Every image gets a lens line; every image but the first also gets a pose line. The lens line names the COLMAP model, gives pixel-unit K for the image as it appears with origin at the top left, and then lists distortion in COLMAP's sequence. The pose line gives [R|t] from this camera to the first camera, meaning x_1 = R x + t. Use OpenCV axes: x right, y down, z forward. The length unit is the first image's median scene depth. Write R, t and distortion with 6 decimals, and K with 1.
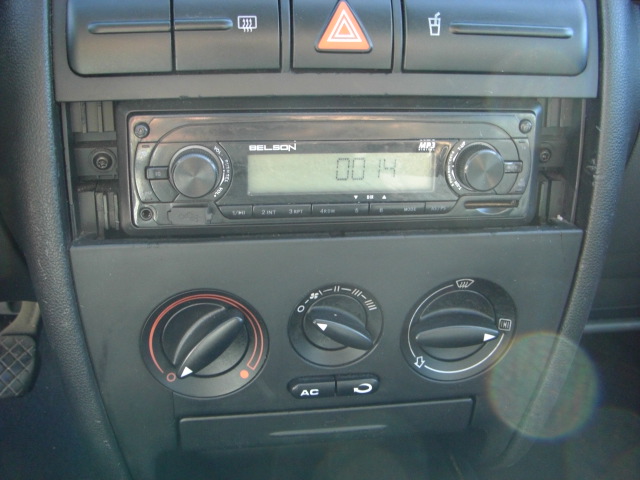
lens RADIAL K [[730.5, 0, 320.0], [0, 730.5, 240.0], [0, 0, 1]] dist [-0.217355, 0.205883]
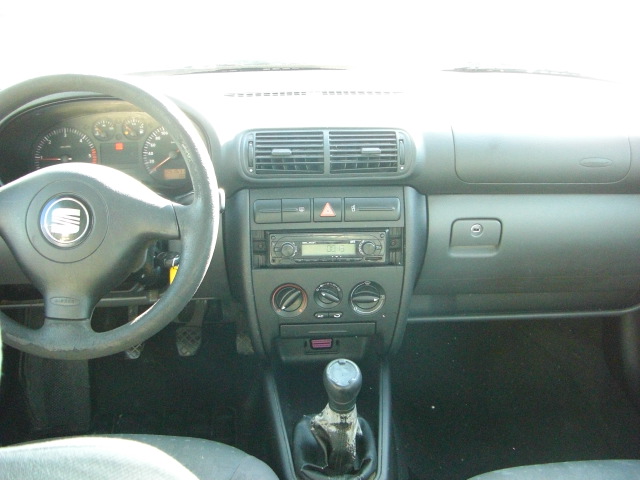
lens RADIAL K [[730.5, 0, 320.0], [0, 730.5, 240.0], [0, 0, 1]] dist [-0.217355, 0.205883]
pose [[0.994238, -0.003267, -0.107150, 0.363367], [-0.008860, 0.993611, -0.112508, 0.256337], [0.106833, 0.112810, 0.987857, -2.475243]]
